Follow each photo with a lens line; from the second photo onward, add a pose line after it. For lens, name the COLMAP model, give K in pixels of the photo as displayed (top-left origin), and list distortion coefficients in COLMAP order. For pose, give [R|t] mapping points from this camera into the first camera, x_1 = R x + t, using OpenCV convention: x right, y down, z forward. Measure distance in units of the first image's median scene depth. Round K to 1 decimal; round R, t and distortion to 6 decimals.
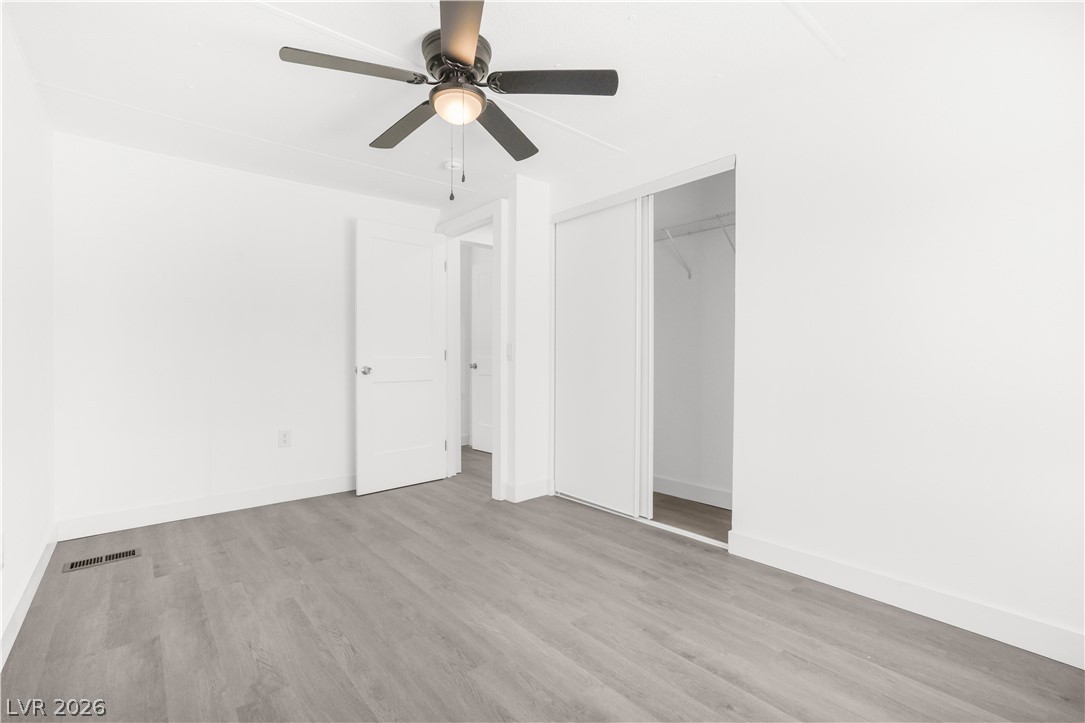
lens RADIAL K [[497.0, 0, 542.3], [0, 497.0, 358.6], [0, 0, 1]] dist [-0.034900, 0.021895]
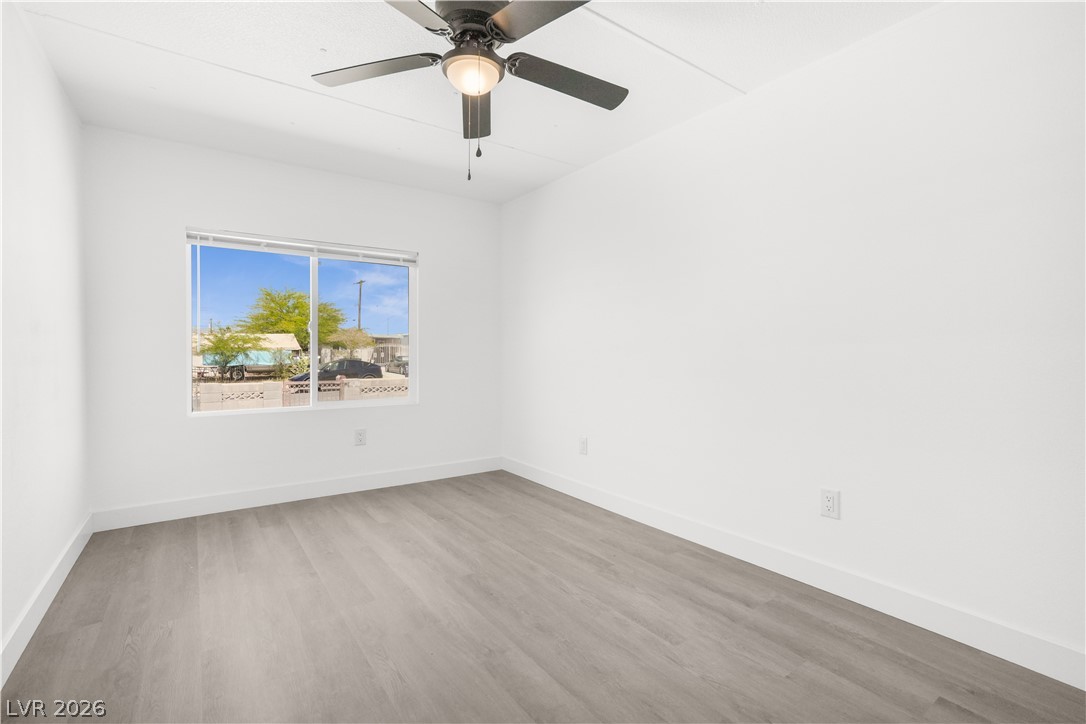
lens RADIAL K [[509.2, 0, 540.8], [0, 509.2, 345.9], [0, 0, 1]] dist [-0.033351, 0.023539]
pose [[-0.996287, 0.005000, 0.085950, -0.343390], [0.004493, 0.999971, -0.006091, -0.008792], [-0.085978, -0.005682, -0.996281, 1.772149]]
